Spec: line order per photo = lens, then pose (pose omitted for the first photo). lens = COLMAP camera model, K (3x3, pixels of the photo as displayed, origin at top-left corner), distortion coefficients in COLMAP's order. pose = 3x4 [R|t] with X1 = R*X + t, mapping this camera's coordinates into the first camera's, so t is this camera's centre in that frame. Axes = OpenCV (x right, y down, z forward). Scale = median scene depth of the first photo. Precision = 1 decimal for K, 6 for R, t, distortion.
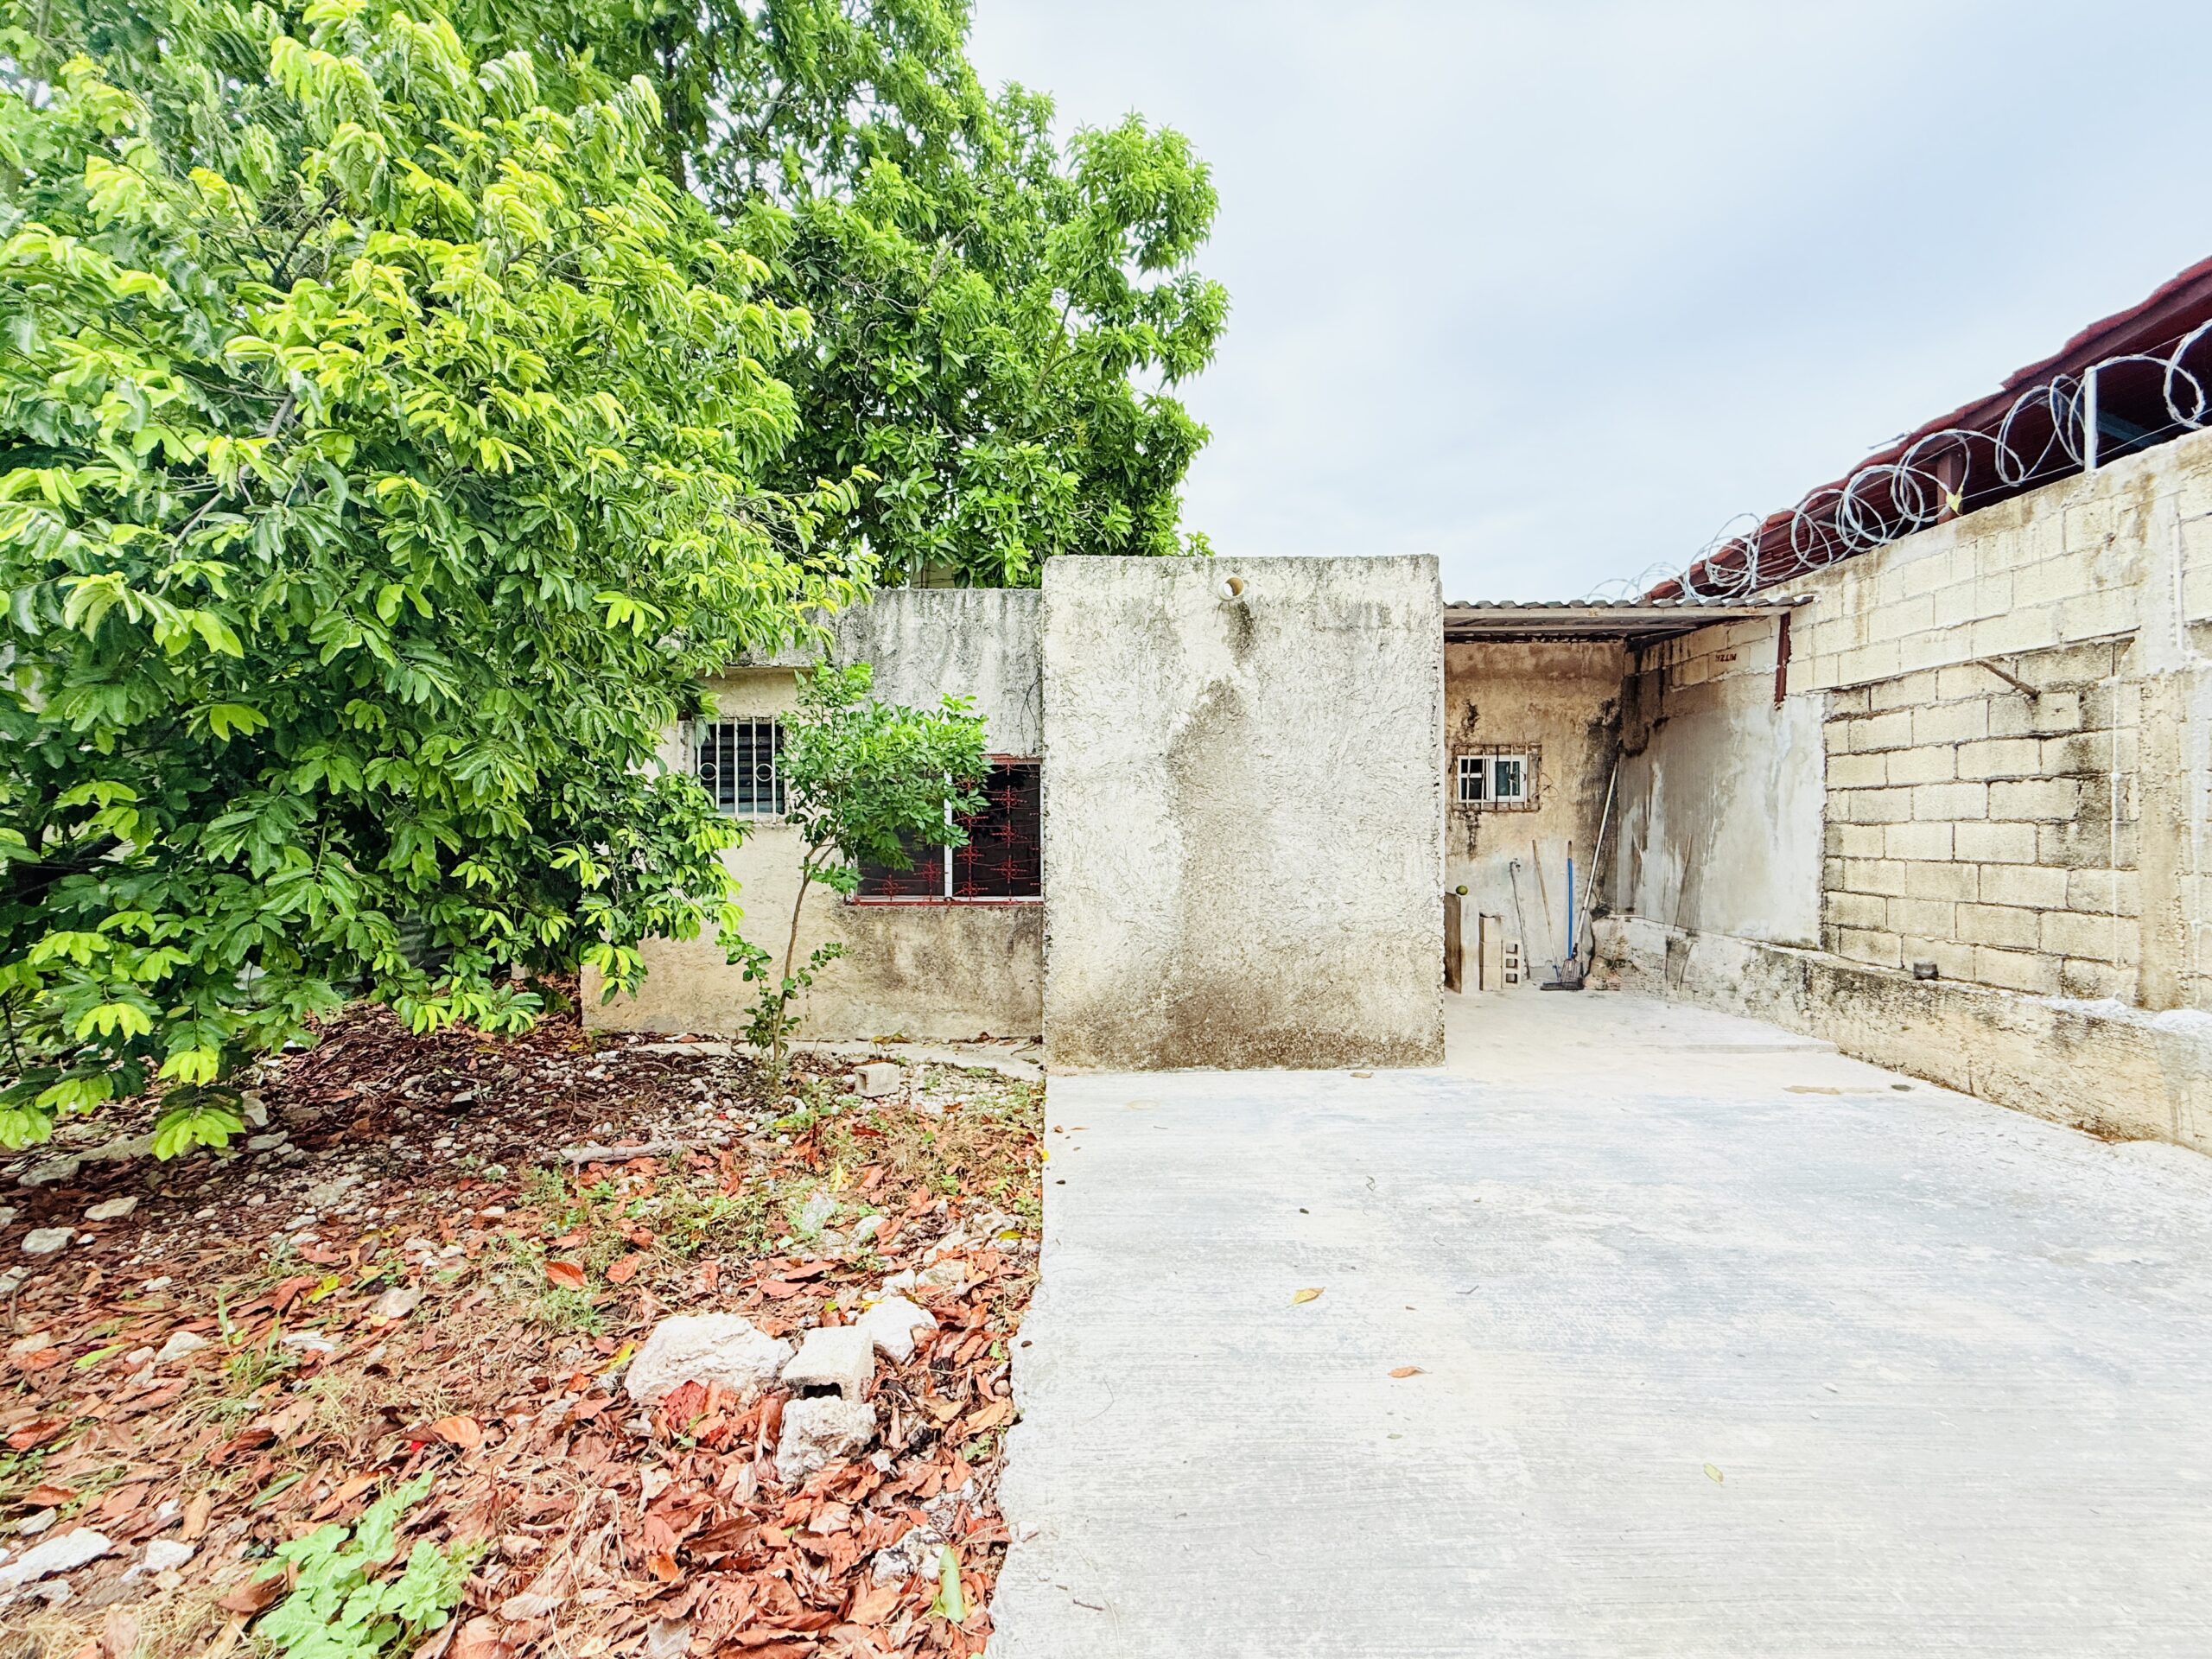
lens RADIAL K [[879.3, 0, 1106.8], [0, 879.3, 834.0], [0, 0, 1]] dist [0.000241, 0.000061]
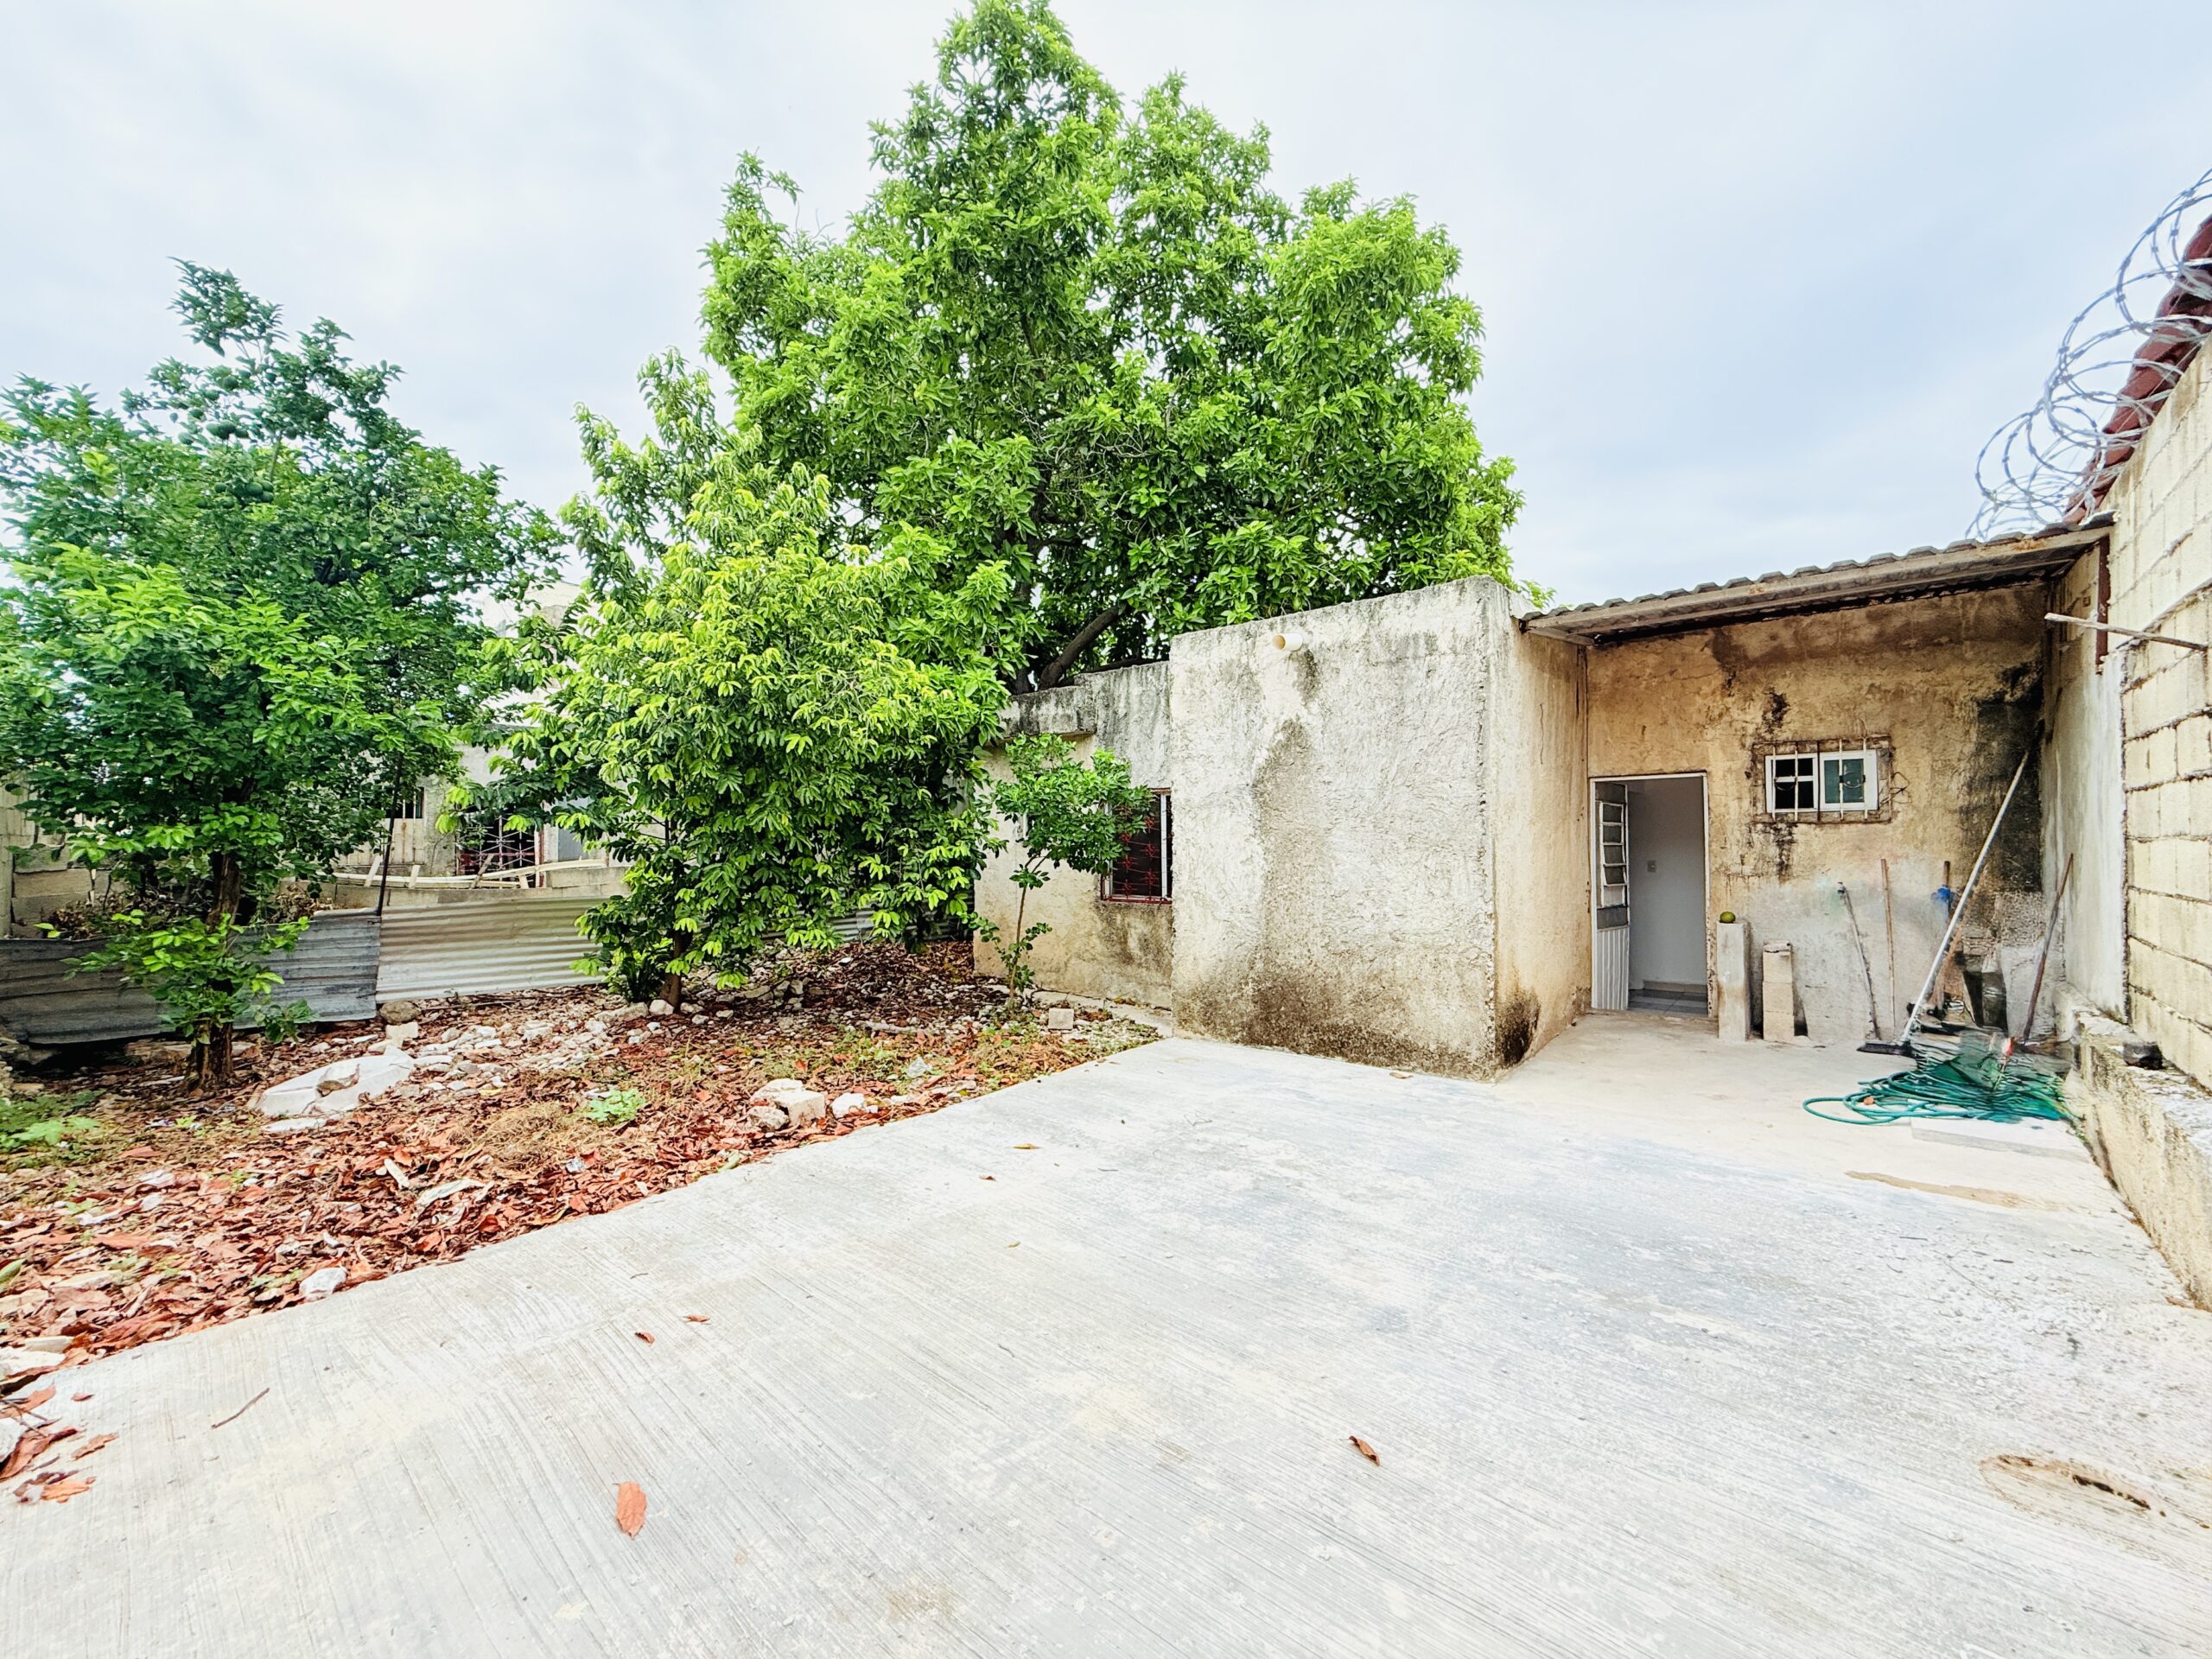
lens RADIAL K [[879.3, 0, 1102.2], [0, 879.3, 834.6], [0, 0, 1]] dist [0.000241, 0.000061]
pose [[0.756212, -0.006519, -0.654294, 0.704878], [-0.001982, 0.999923, -0.012254, -0.006055], [0.654323, 0.010563, 0.756141, -0.051480]]
